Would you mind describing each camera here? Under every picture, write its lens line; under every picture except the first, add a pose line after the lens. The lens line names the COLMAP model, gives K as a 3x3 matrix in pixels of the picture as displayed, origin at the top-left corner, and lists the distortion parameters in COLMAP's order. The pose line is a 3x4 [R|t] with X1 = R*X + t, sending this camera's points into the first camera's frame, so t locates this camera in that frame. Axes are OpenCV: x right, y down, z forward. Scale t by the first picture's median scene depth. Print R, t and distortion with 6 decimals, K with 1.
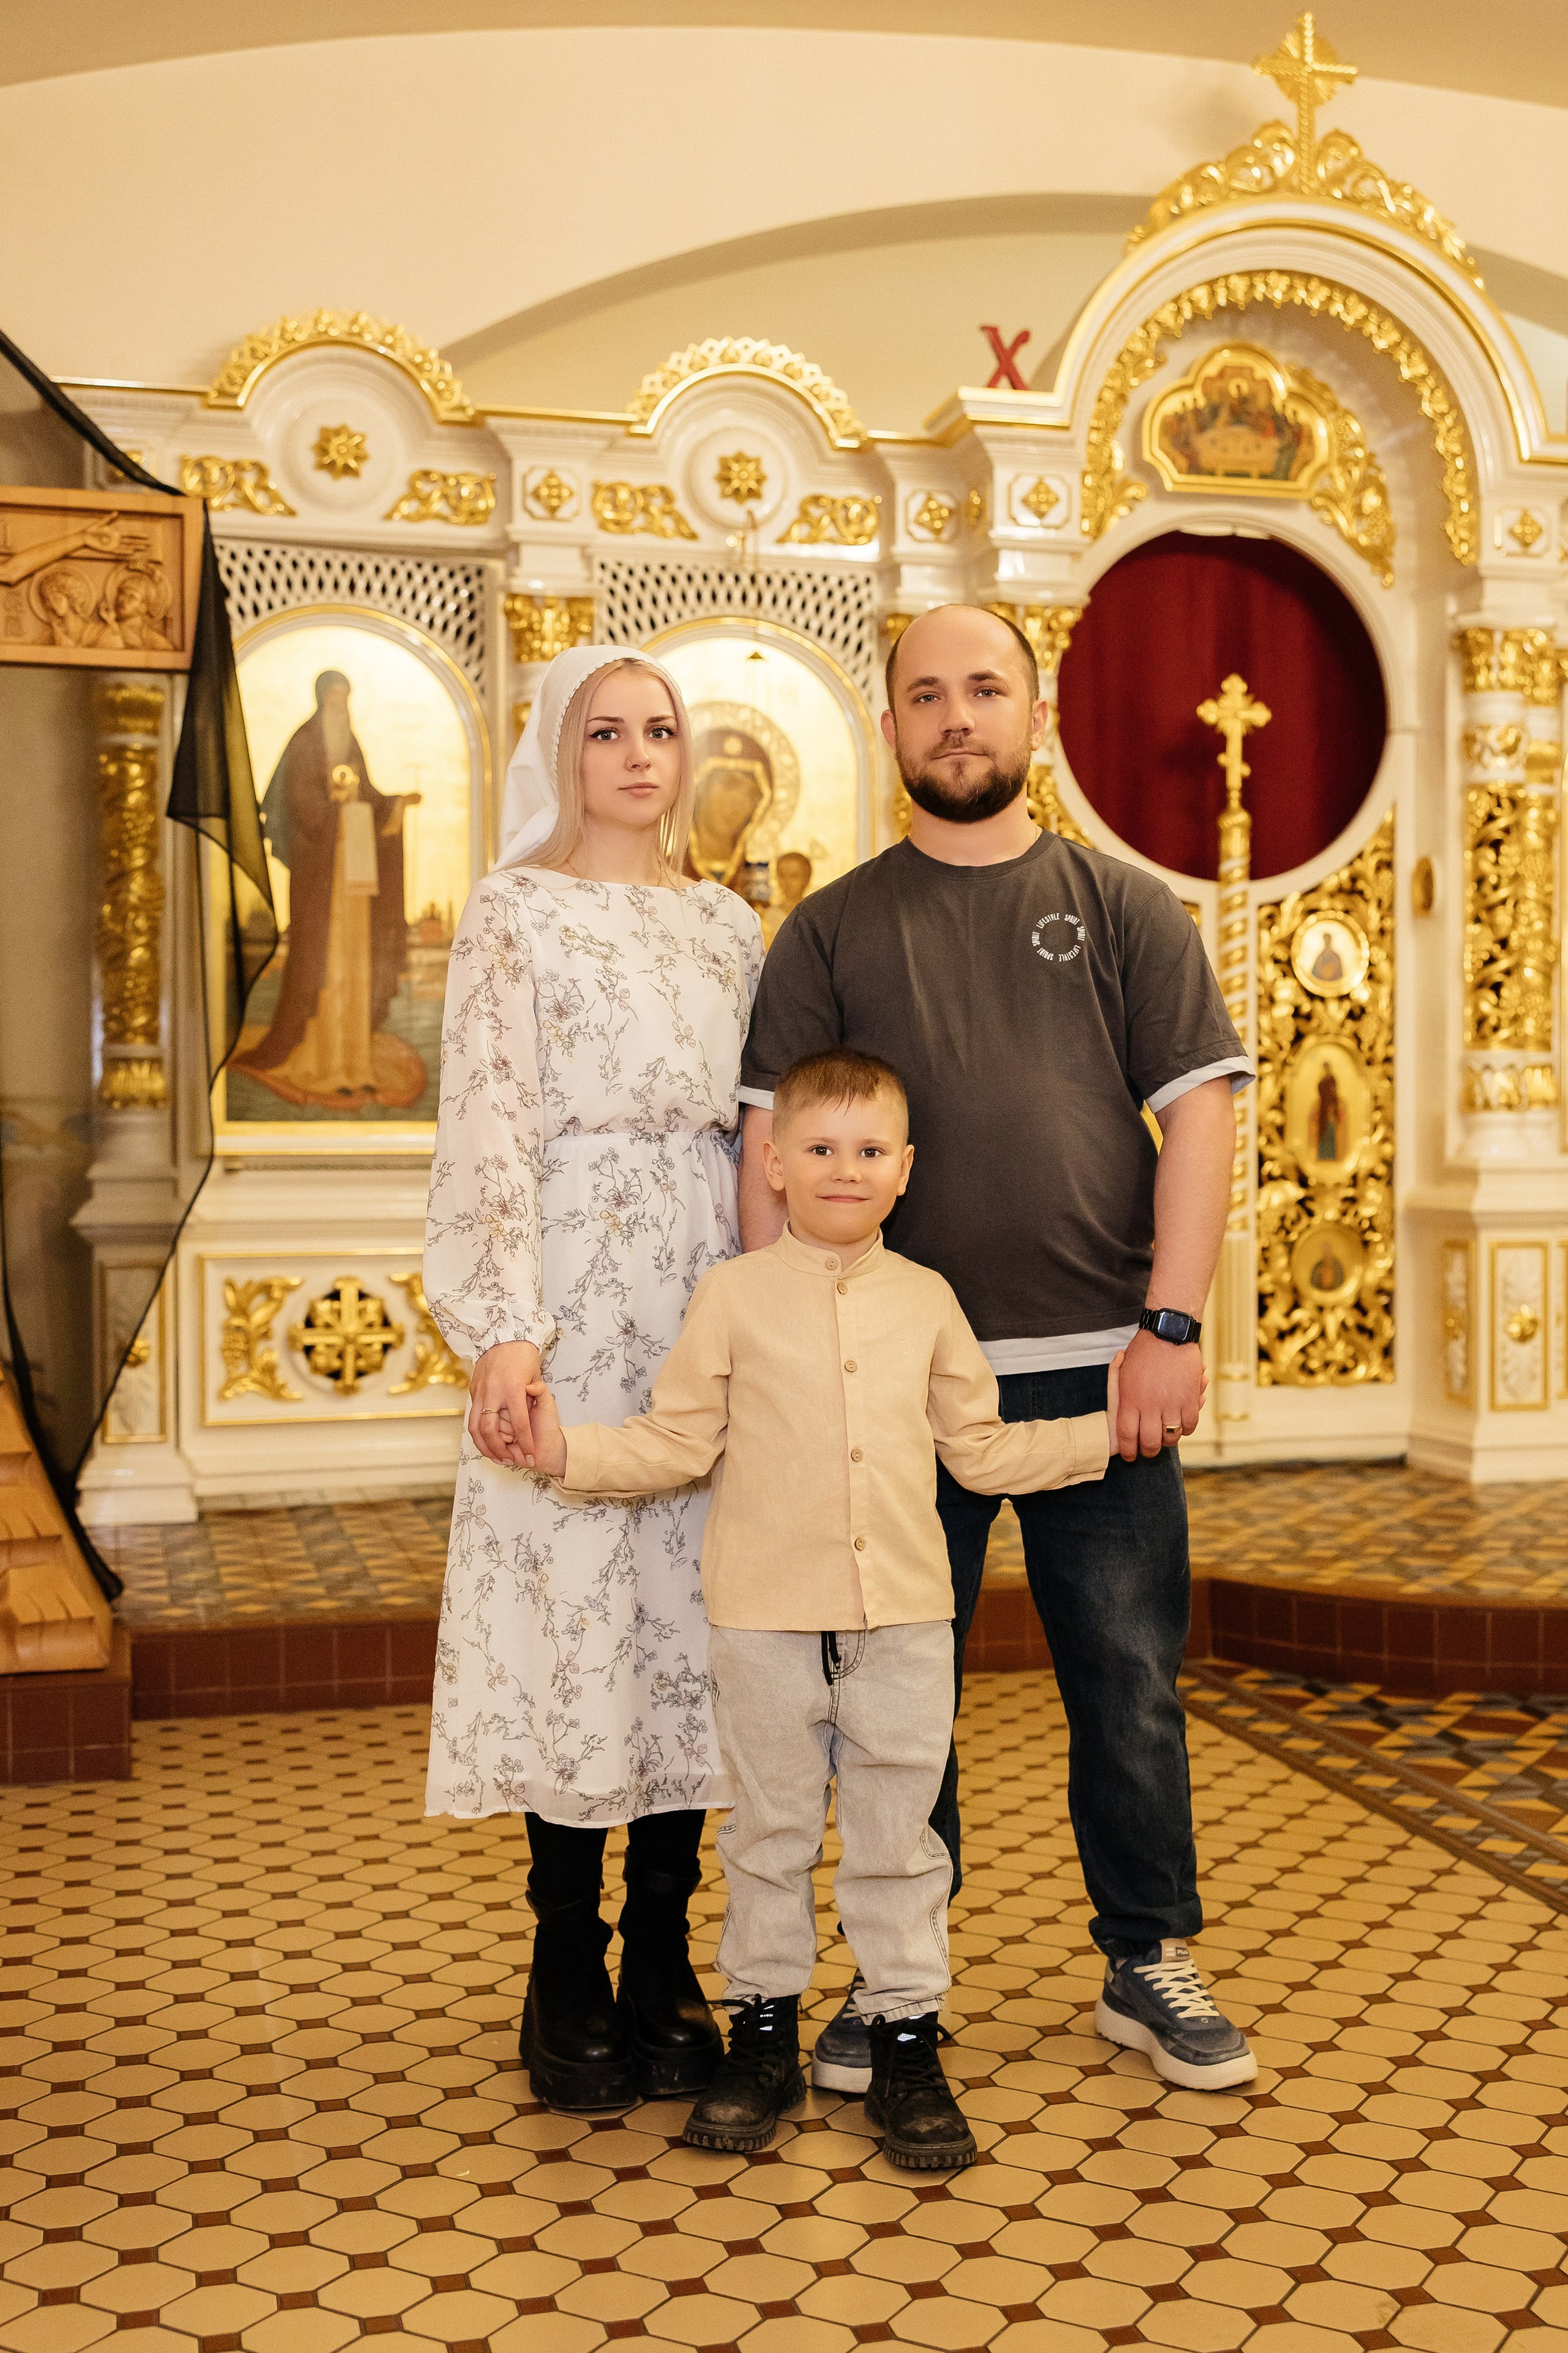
lens RADIAL K [[2701.2, 0, 848.0], [0, 2701.2, 1180.6], [0, 0, 1]] dist [-0.005059, 0.019727]
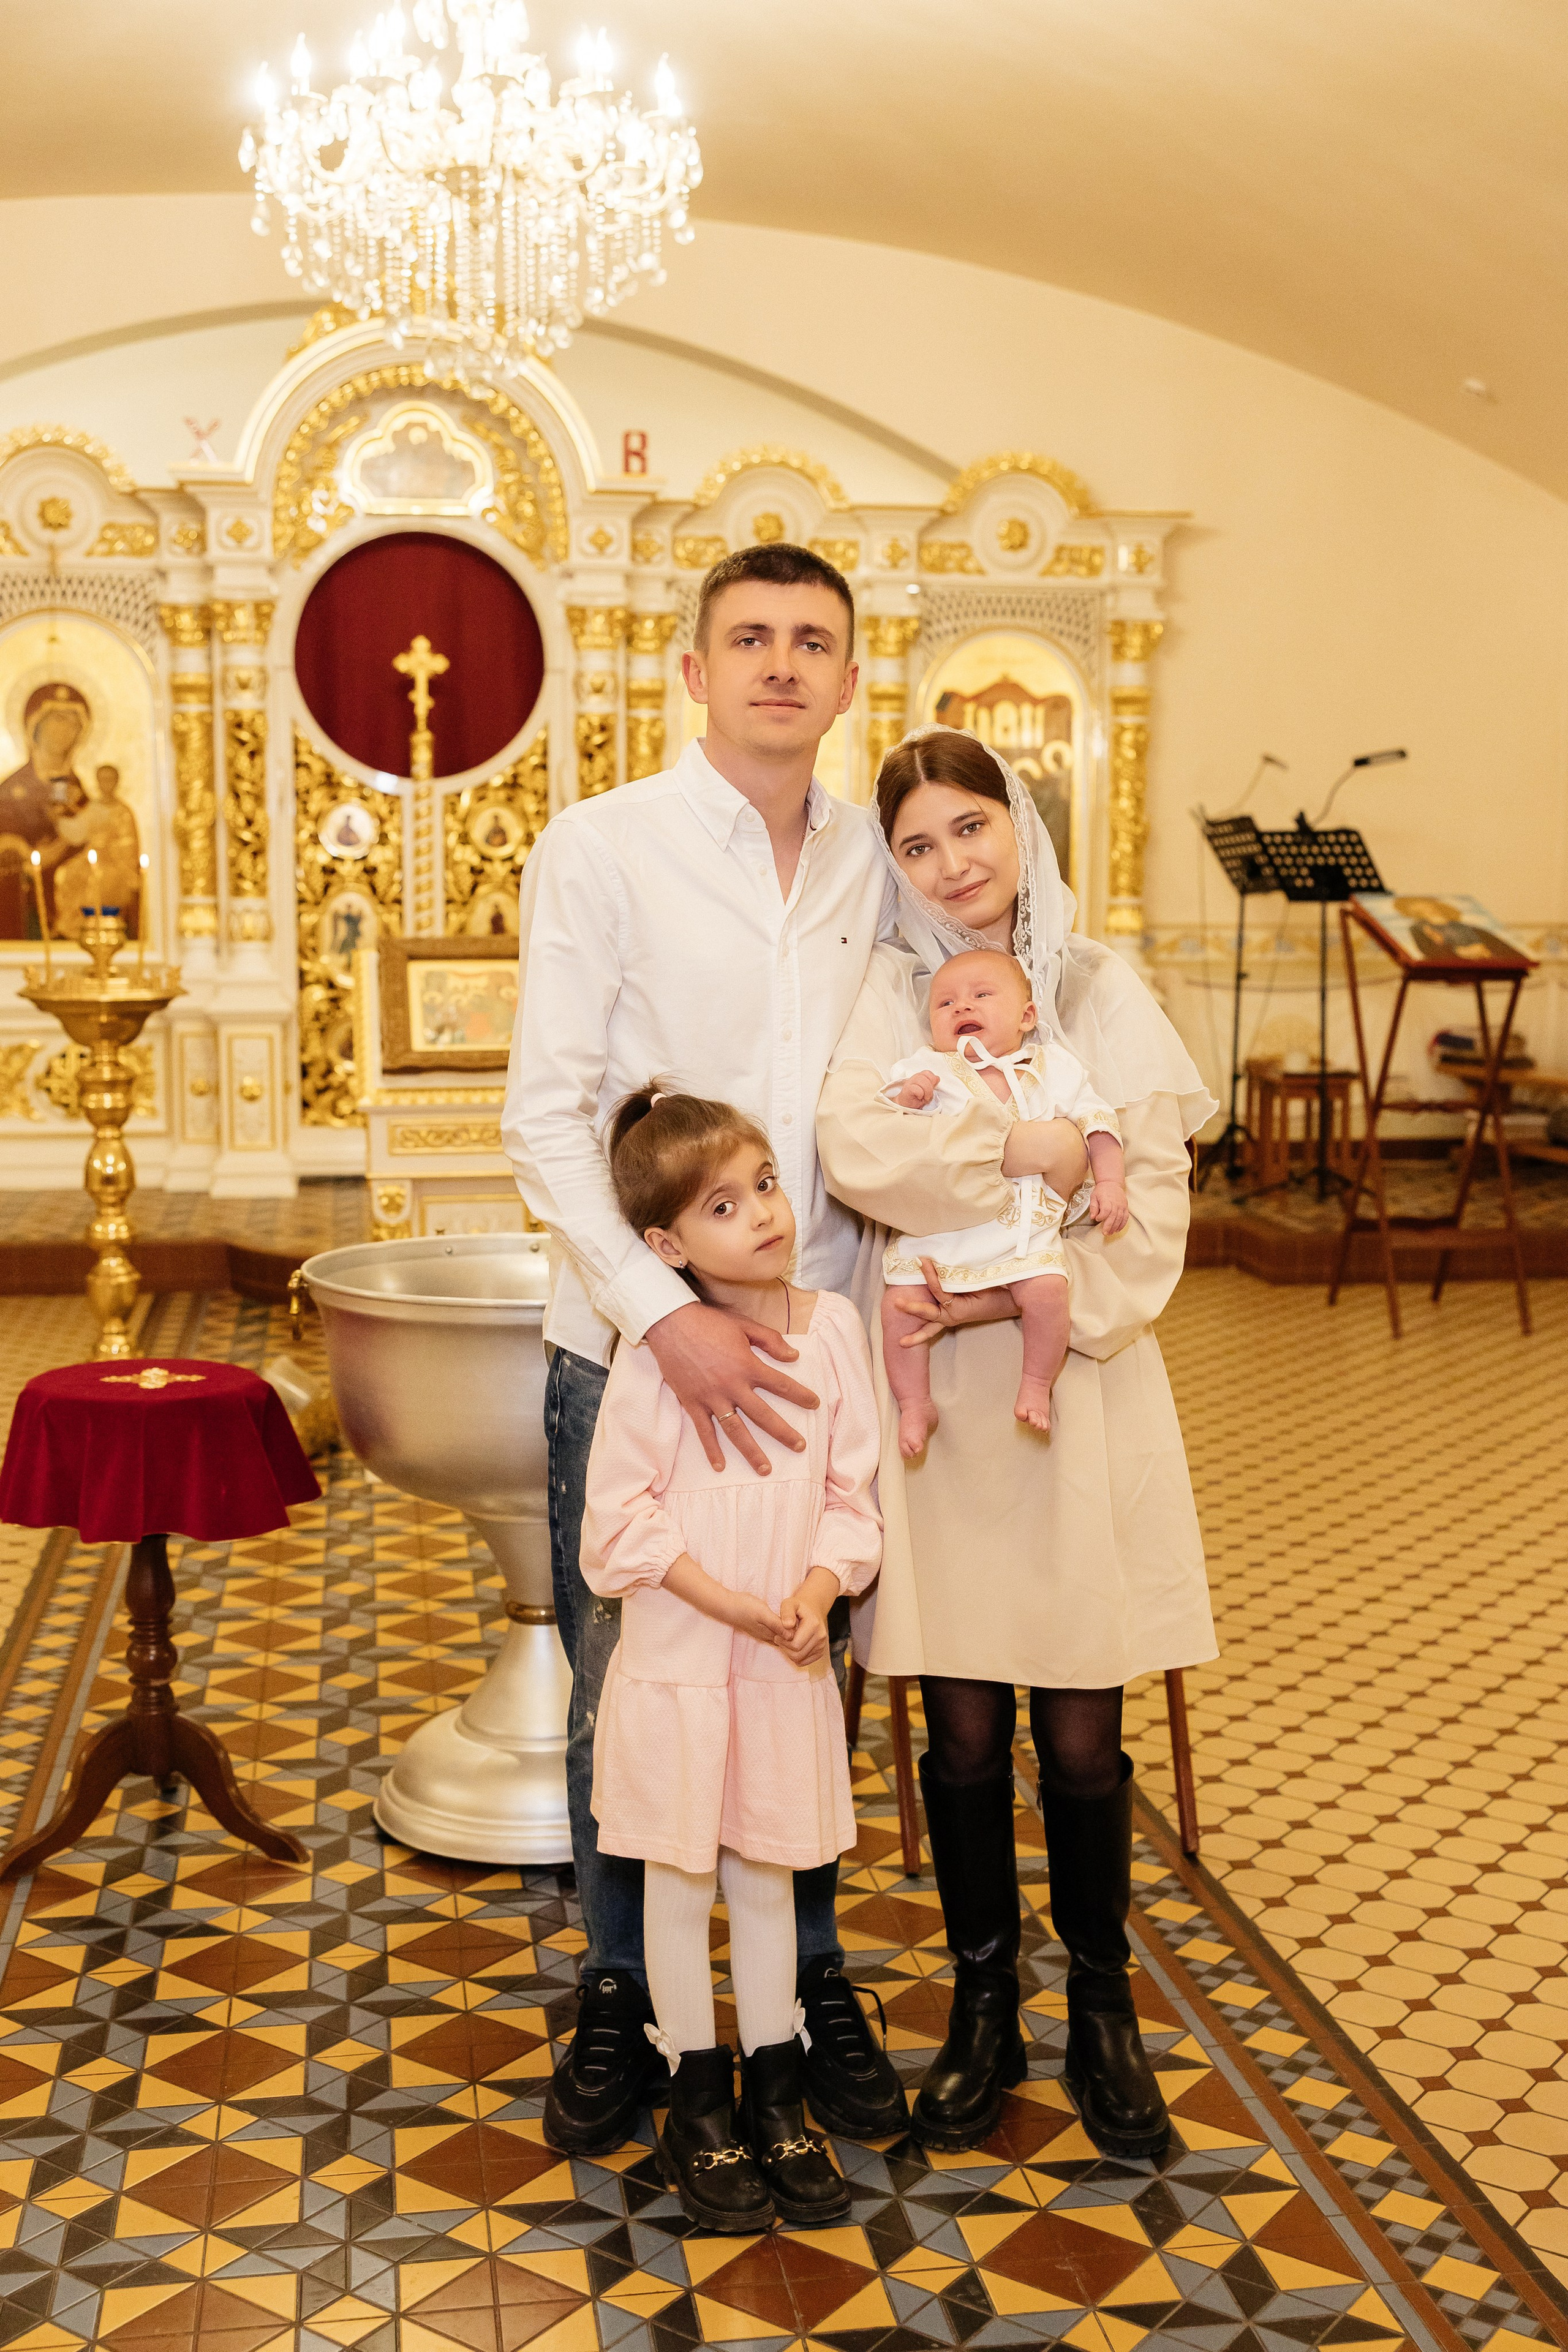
lens RADIAL K [[2698.2, 0, 786.5], [0, 2698.2, 1166.8], [0, 0, 1]] dist [0.004189, 0.030433]
pose [[0.994189, 0.018414, -0.106066, 0.530162], [-0.007662, 0.994867, 0.100900, -0.054763], [0.107380, -0.099501, 0.989227, -0.474203]]
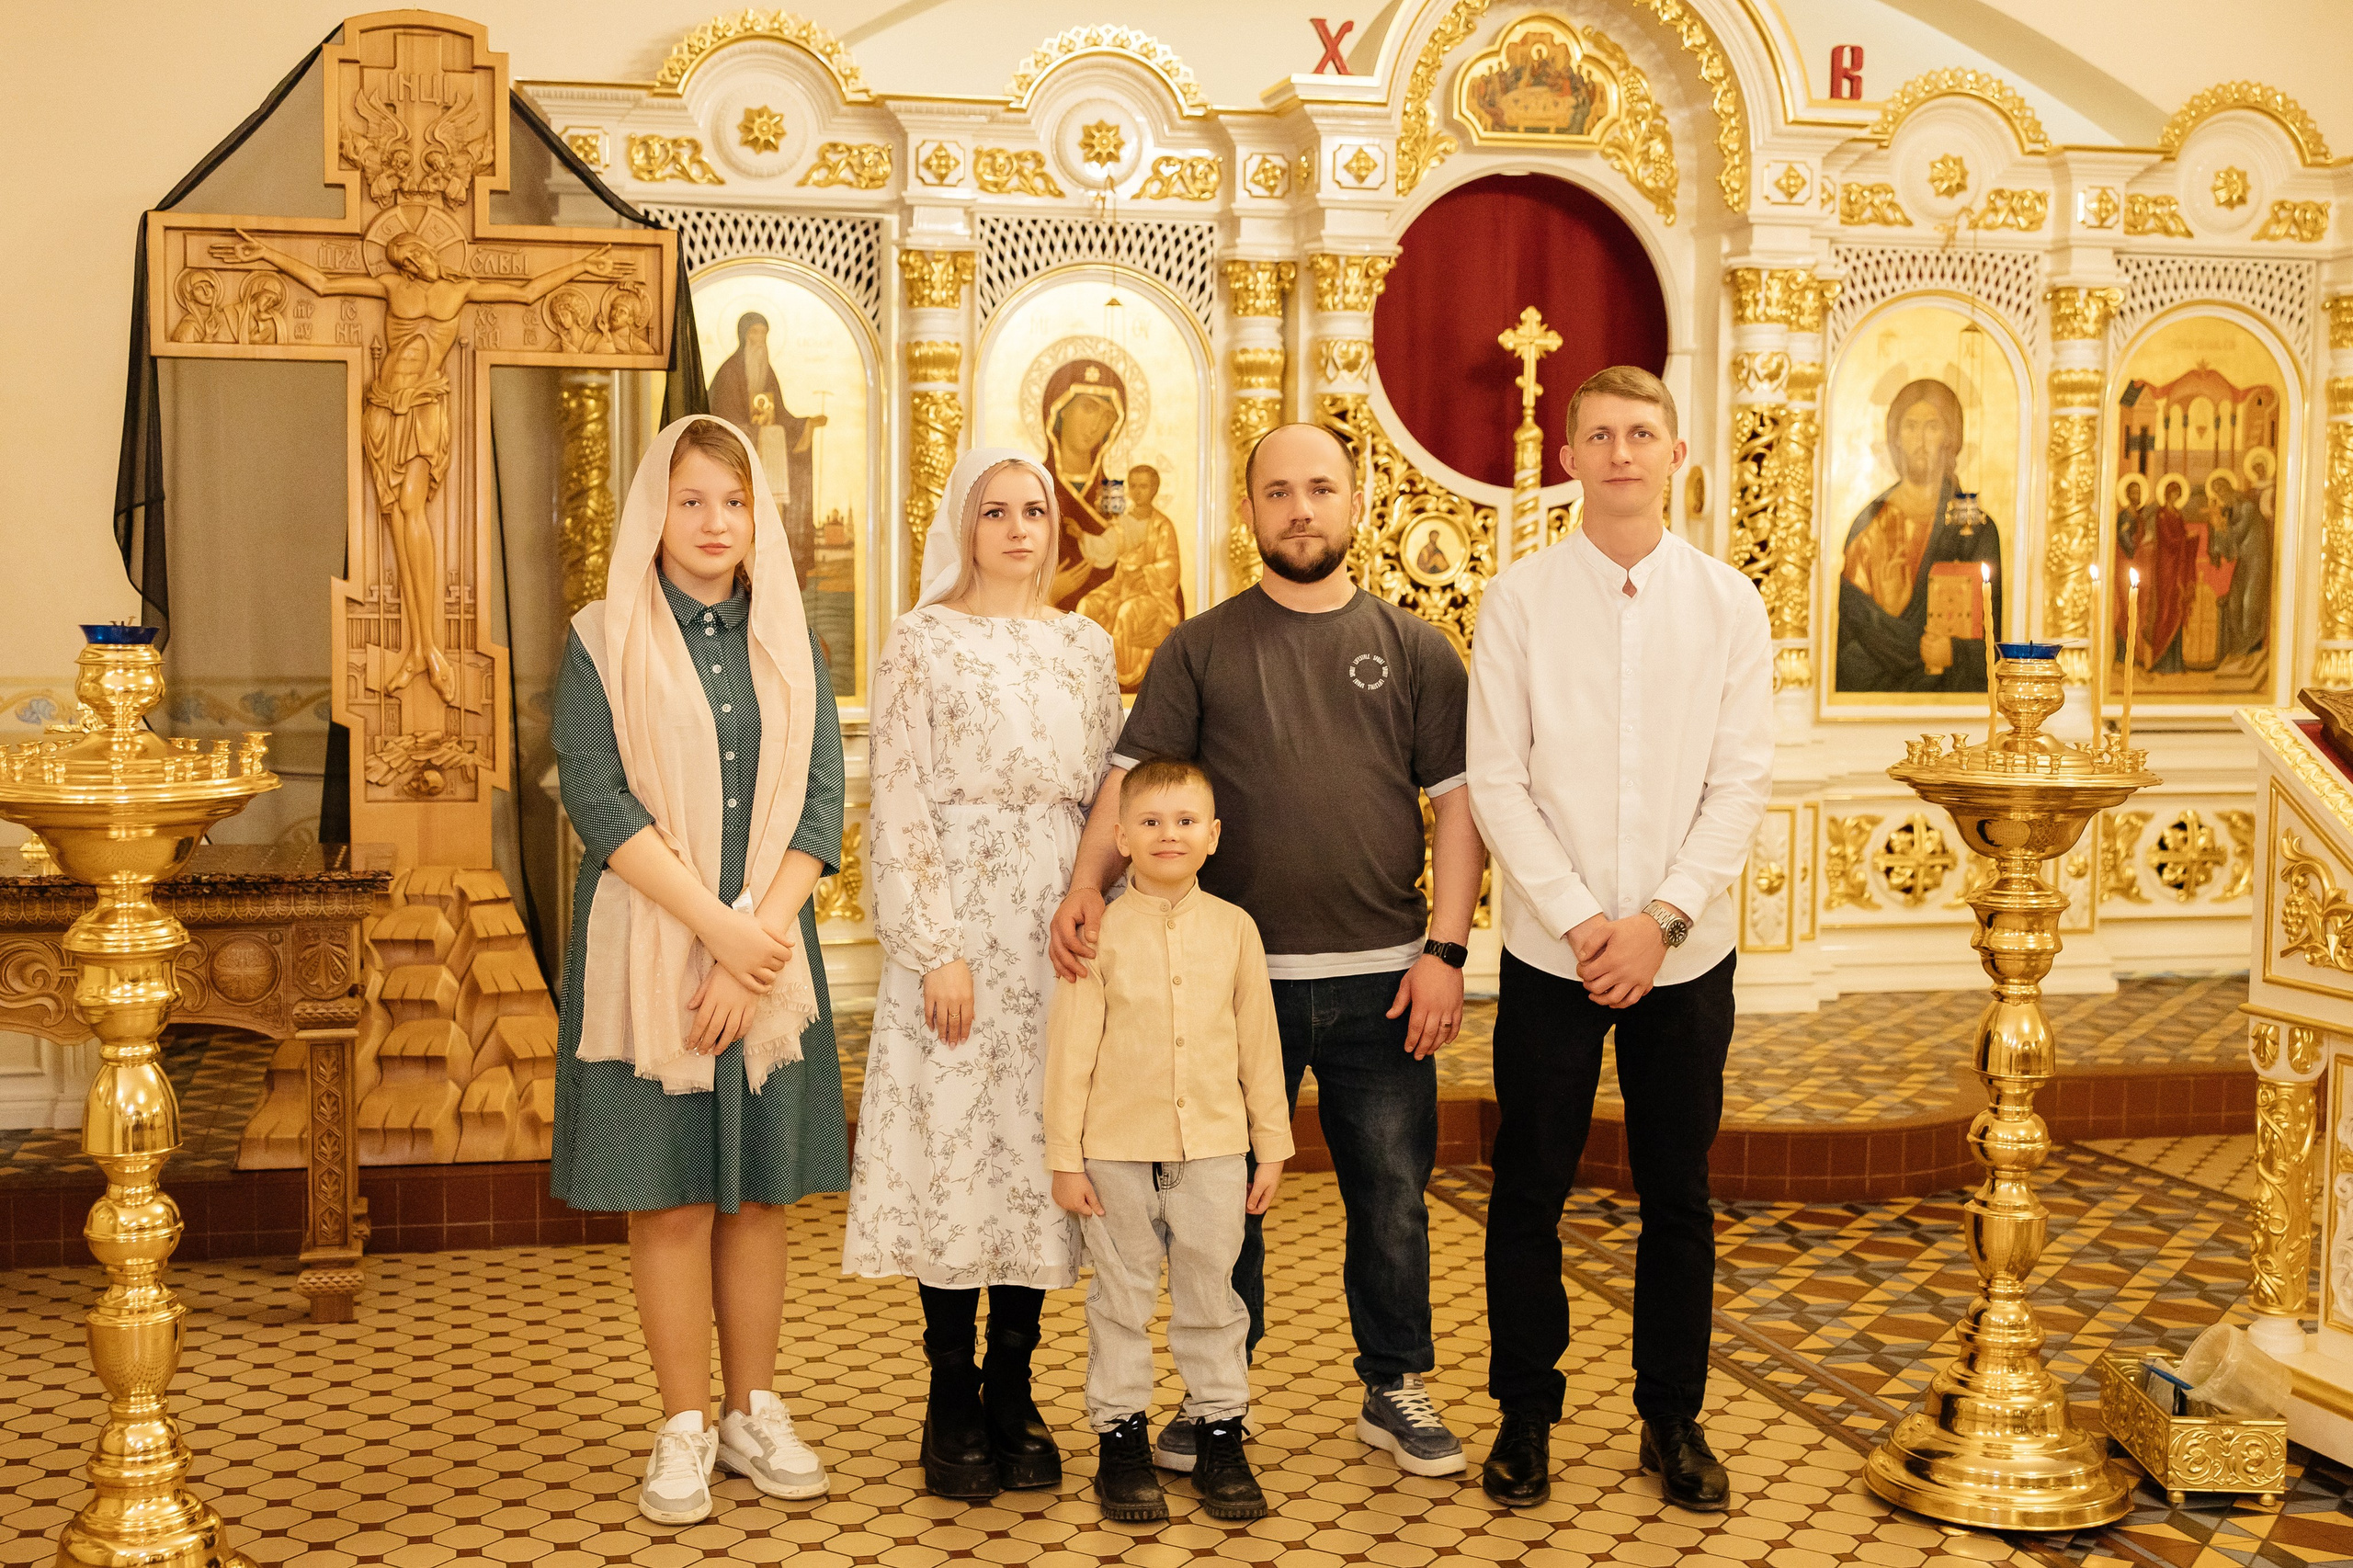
lens RADIAL K [[2774.7, 0, 1012.7], [0, 2774.7, 811.2], [0, 0, 1]] dist [-0.018940, 0.052333]
pose [[0.998066, 0.013102, -0.060773, -0.001772], [-0.009364, 0.998070, 0.061389, -0.046907], [0.061460, -0.060701, 0.996262, -0.206575]]
